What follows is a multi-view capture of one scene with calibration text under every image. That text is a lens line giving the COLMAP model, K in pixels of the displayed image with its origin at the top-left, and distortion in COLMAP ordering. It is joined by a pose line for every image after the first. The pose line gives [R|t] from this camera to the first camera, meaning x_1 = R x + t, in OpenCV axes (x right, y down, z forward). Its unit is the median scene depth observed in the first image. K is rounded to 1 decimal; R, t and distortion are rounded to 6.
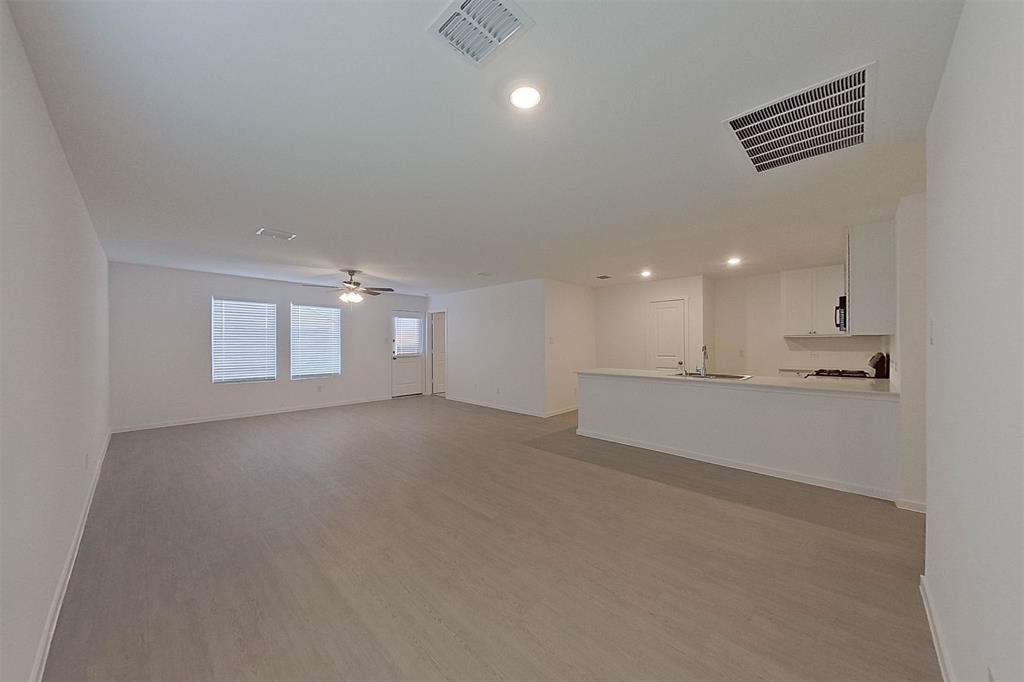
lens RADIAL K [[372.0, 0, 509.1], [0, 372.0, 344.1], [0, 0, 1]] dist [-0.000058, -0.000015]
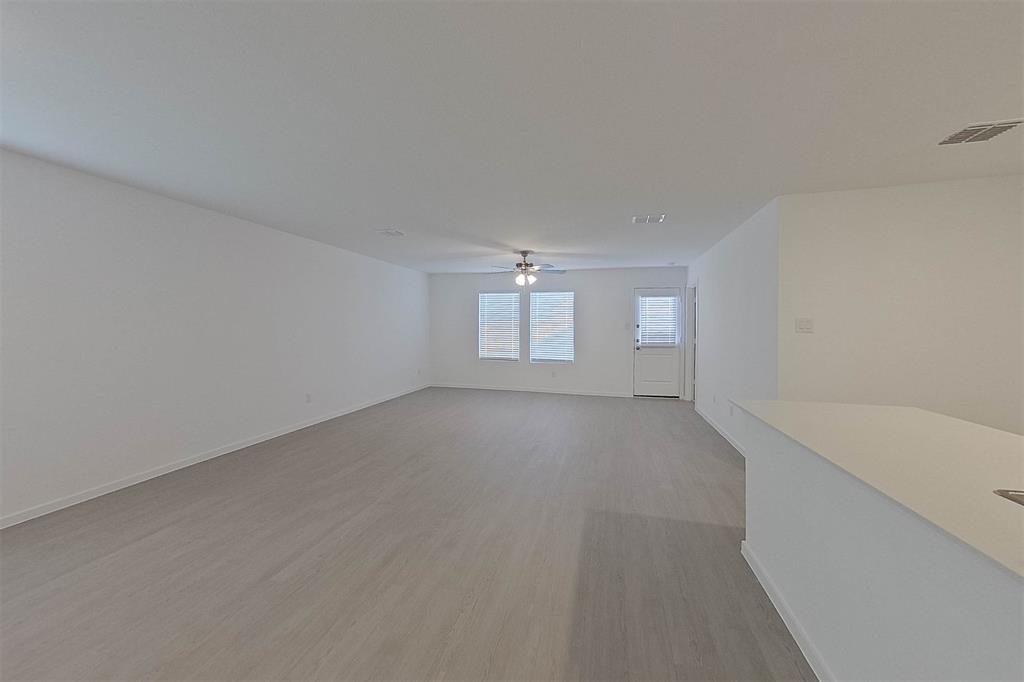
lens RADIAL K [[367.7, 0, 513.5], [0, 367.7, 326.4], [0, 0, 1]] dist [-0.000150, -0.000005]
pose [[0.456263, 0.002655, -0.889841, 0.343473], [-0.013005, 0.999909, -0.003685, -0.003324], [0.889750, 0.013254, 0.456256, 0.485235]]
